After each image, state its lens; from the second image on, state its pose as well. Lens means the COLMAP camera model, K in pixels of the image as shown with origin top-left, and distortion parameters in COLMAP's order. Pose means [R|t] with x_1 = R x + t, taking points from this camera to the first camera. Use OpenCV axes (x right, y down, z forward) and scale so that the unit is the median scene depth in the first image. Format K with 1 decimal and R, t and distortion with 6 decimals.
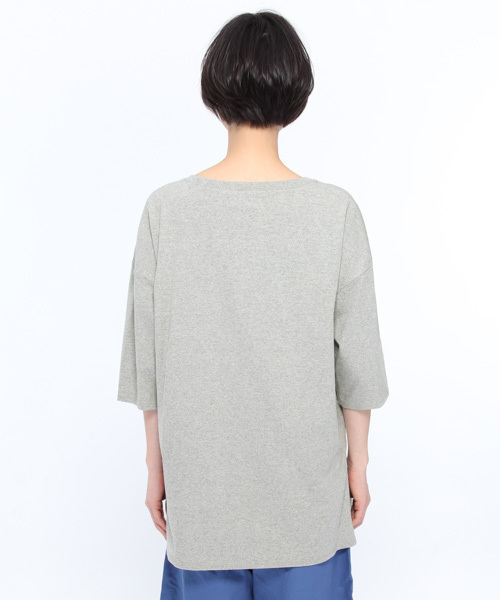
lens RADIAL K [[995.8, 0, 249.8], [0, 995.8, 300.2], [0, 0, 1]] dist [0.051068, 0.000000]
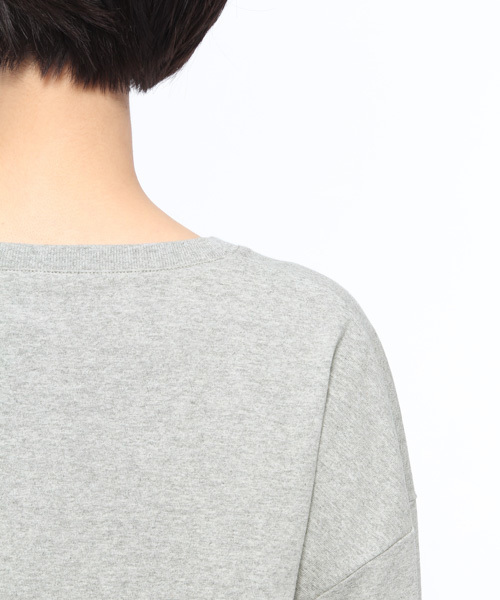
lens RADIAL K [[1873.5, 0, 250.1], [0, 1873.5, 300.0], [0, 0, 1]] dist [0.005928, 0.000000]
pose [[0.998950, 0.041469, -0.019476, 0.081874], [-0.043373, 0.992928, -0.110510, -0.039026], [0.014756, 0.111239, 0.993684, 0.417159]]
